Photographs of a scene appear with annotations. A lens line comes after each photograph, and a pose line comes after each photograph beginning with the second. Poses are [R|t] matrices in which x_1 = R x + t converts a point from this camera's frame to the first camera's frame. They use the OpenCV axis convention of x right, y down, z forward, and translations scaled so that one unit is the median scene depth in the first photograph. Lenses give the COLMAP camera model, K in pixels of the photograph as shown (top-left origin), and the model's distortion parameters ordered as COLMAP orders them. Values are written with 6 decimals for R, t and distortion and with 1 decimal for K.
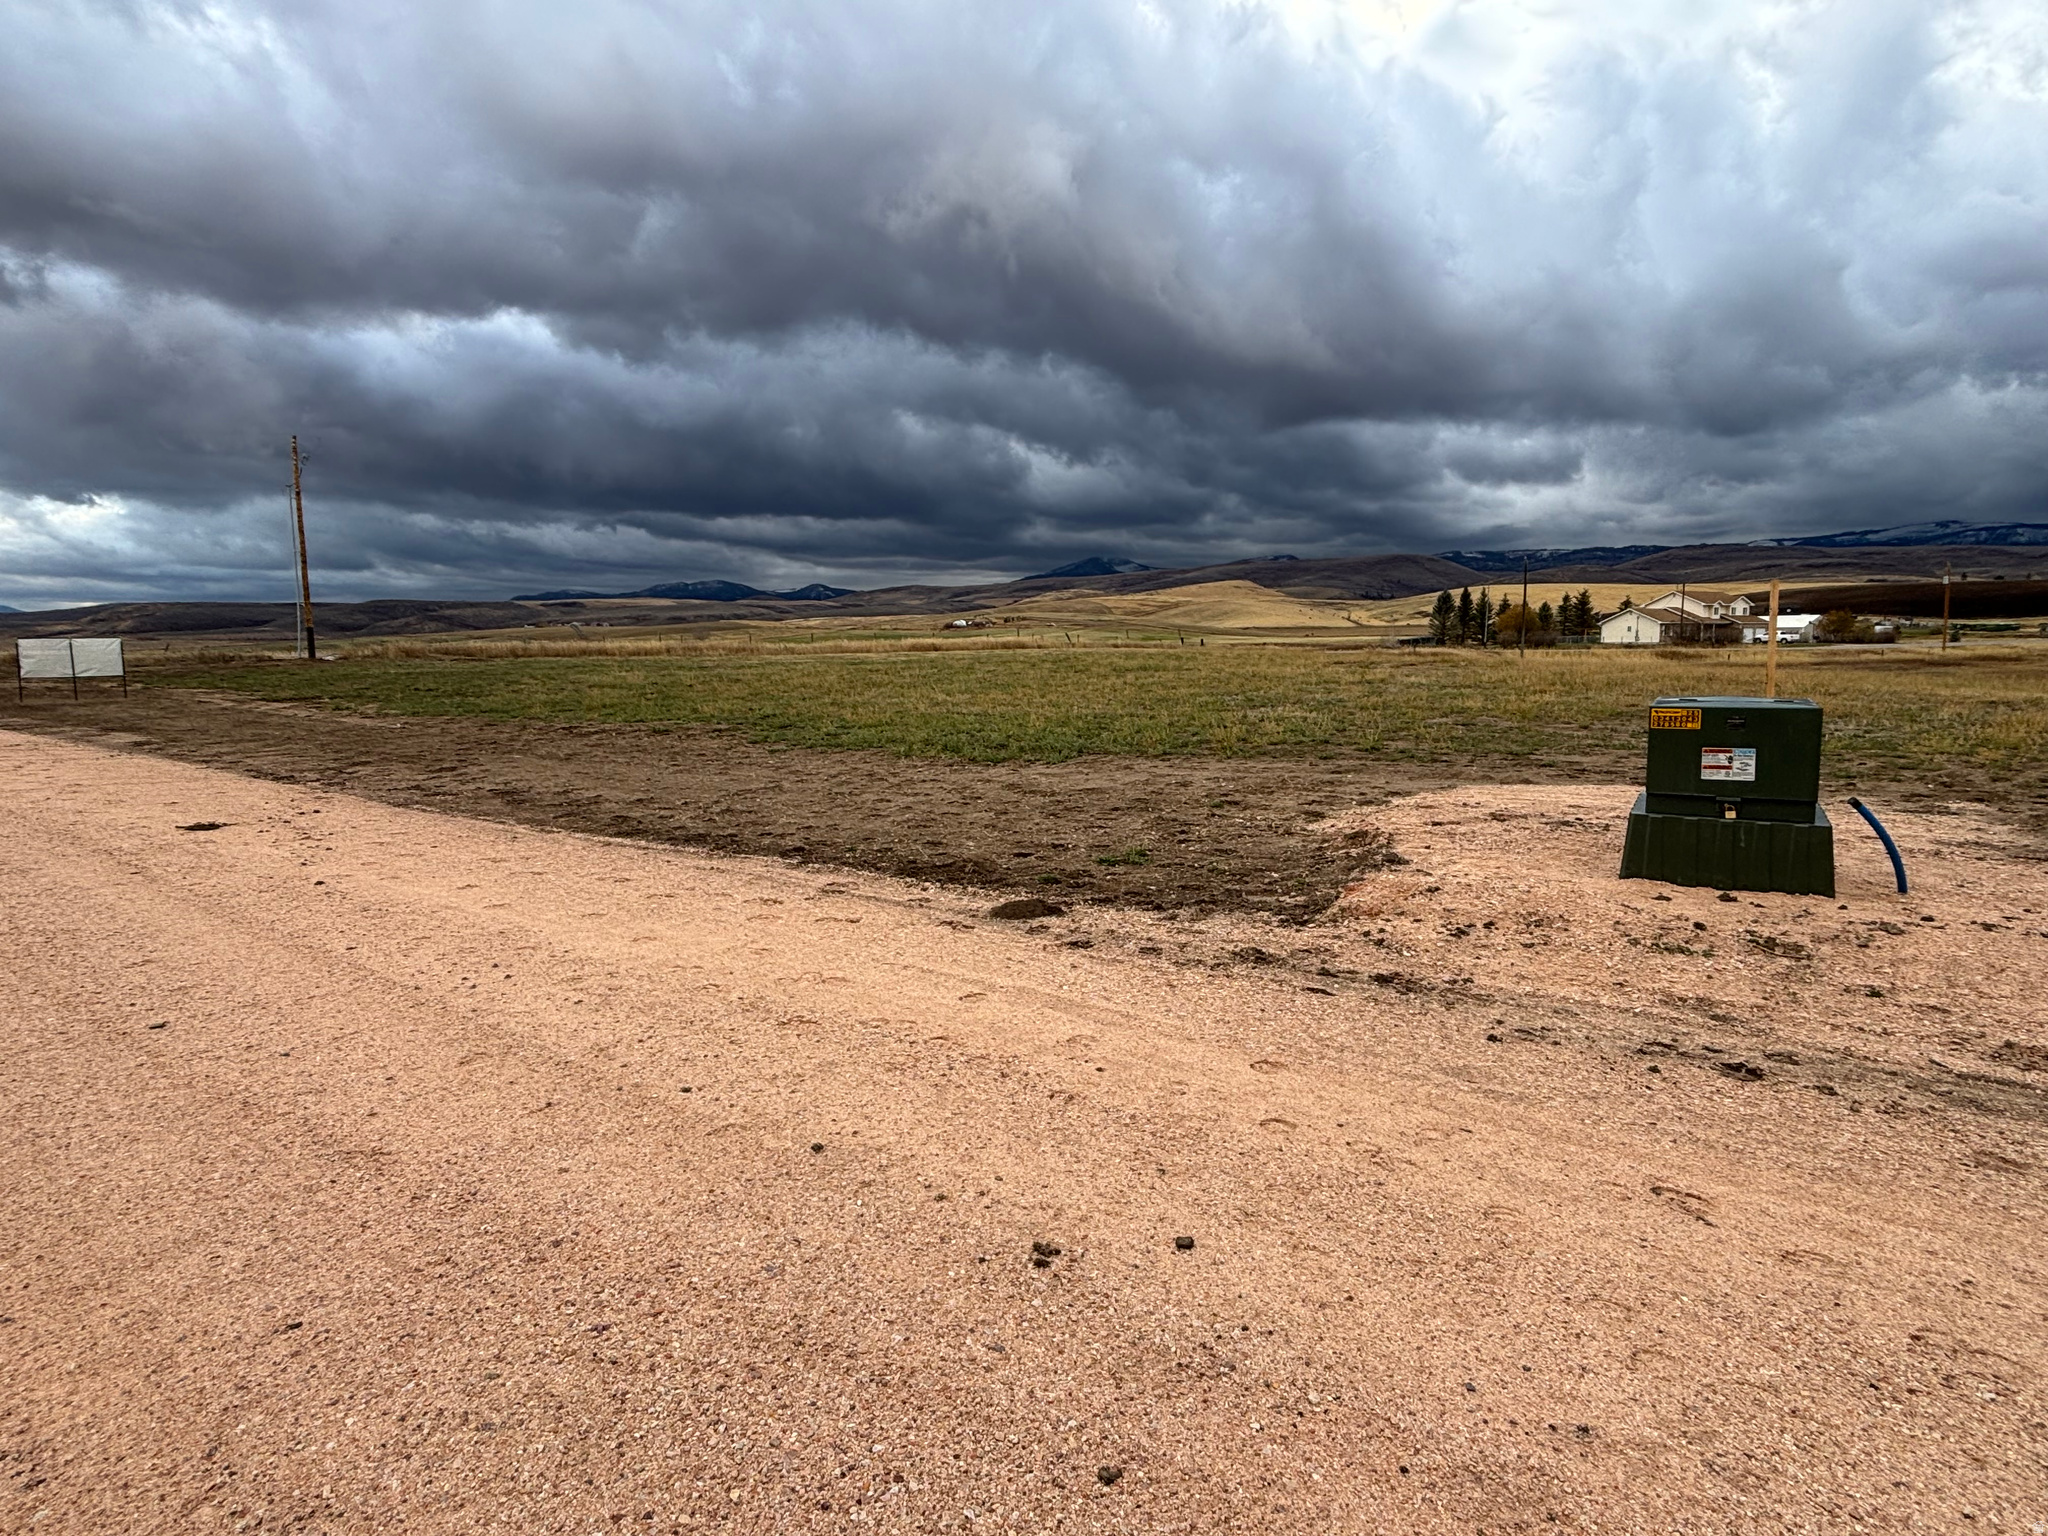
lens RADIAL K [[1083.9, 0, 1025.9], [0, 1083.9, 766.1], [0, 0, 1]] dist [-0.006721, -0.000285]
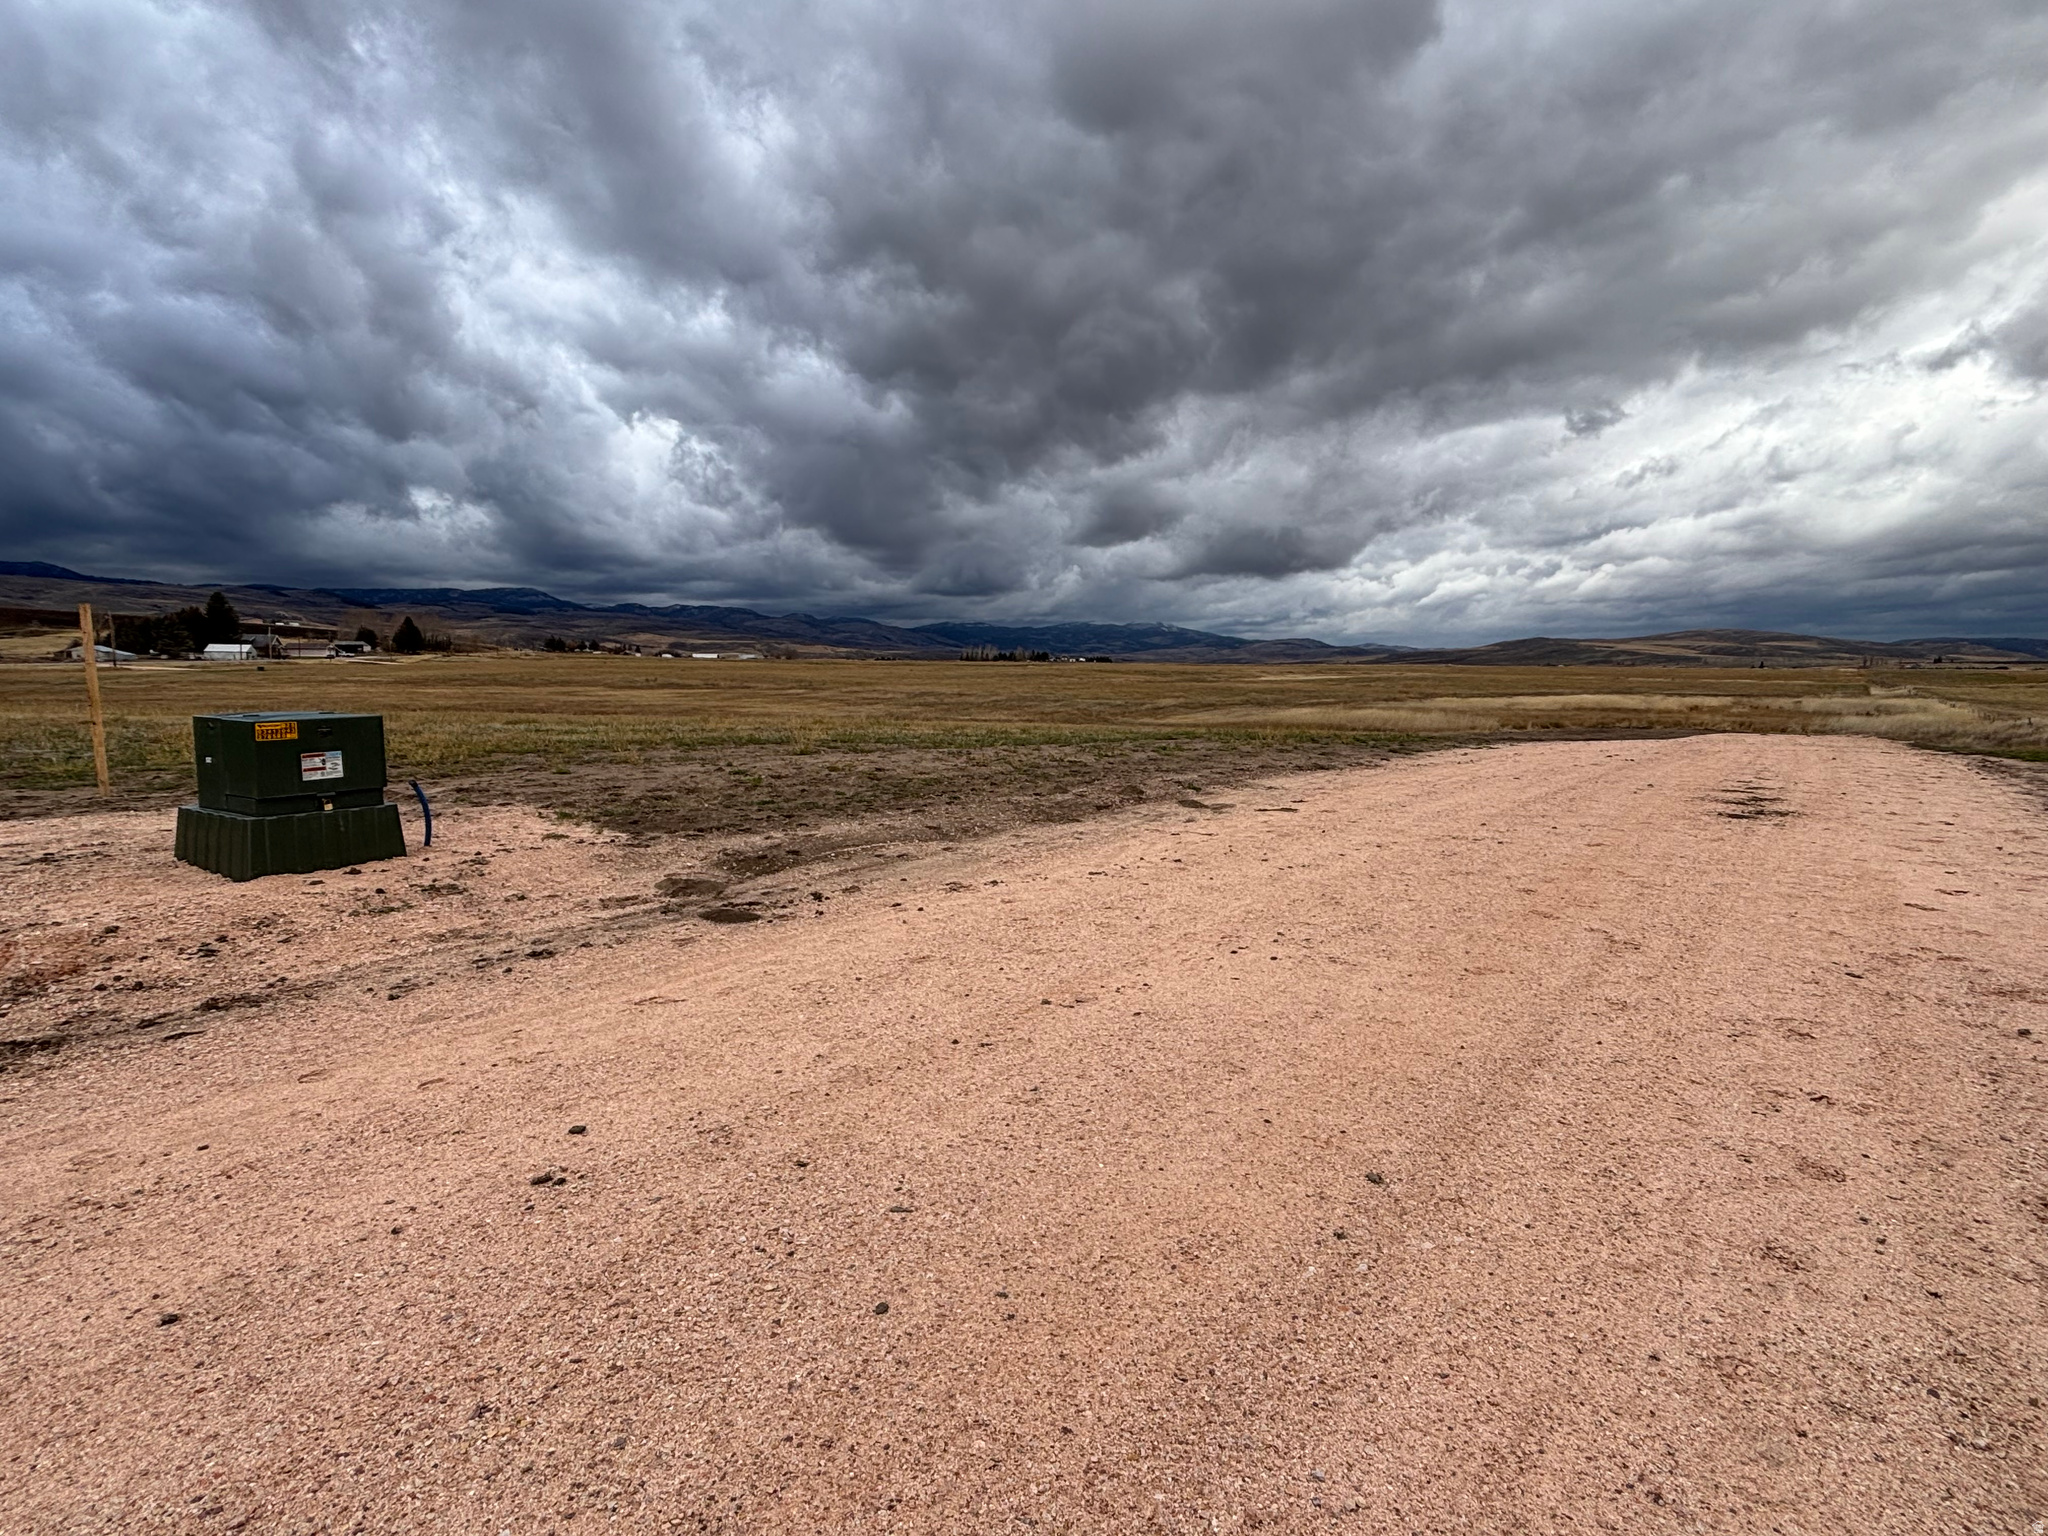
lens RADIAL K [[1083.9, 0, 1029.0], [0, 1083.9, 769.6], [0, 0, 1]] dist [-0.006721, -0.000285]
pose [[-0.013686, -0.091030, 0.995754, -0.731069], [0.112284, 0.989409, 0.091994, -0.025846], [-0.993582, 0.113066, -0.003320, 0.284177]]
